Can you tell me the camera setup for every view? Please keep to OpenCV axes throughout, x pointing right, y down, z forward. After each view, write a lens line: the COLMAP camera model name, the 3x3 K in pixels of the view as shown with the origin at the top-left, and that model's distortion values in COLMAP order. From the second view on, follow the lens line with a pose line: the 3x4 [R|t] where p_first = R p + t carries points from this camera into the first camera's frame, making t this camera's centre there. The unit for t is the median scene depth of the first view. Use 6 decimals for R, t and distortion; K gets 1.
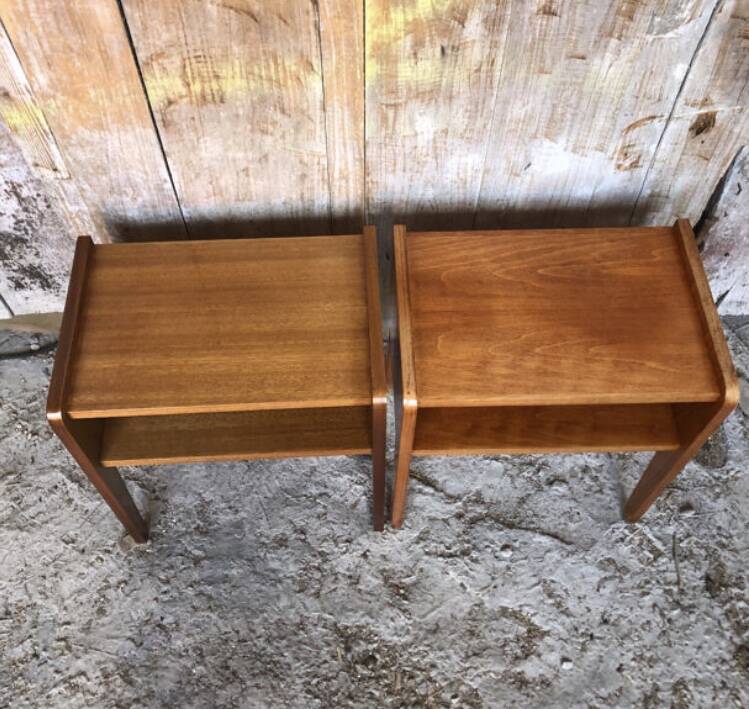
lens RADIAL K [[845.7, 0, 370.3], [0, 845.7, 353.5], [0, 0, 1]] dist [0.010723, 0.023961]
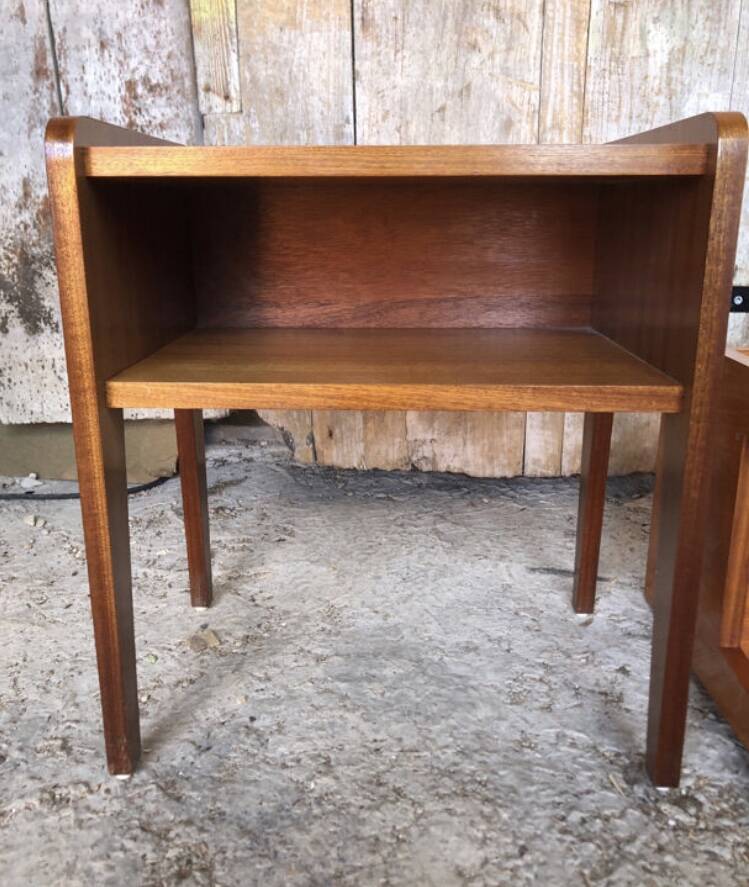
lens RADIAL K [[844.7, 0, 358.6], [0, 844.7, 422.7], [0, 0, 1]] dist [0.017735, 0.009111]
pose [[0.996375, 0.005365, -0.084903, -0.139245], [-0.060142, 0.750285, -0.658374, 0.519216], [0.060170, 0.661093, 0.747887, 0.501143]]
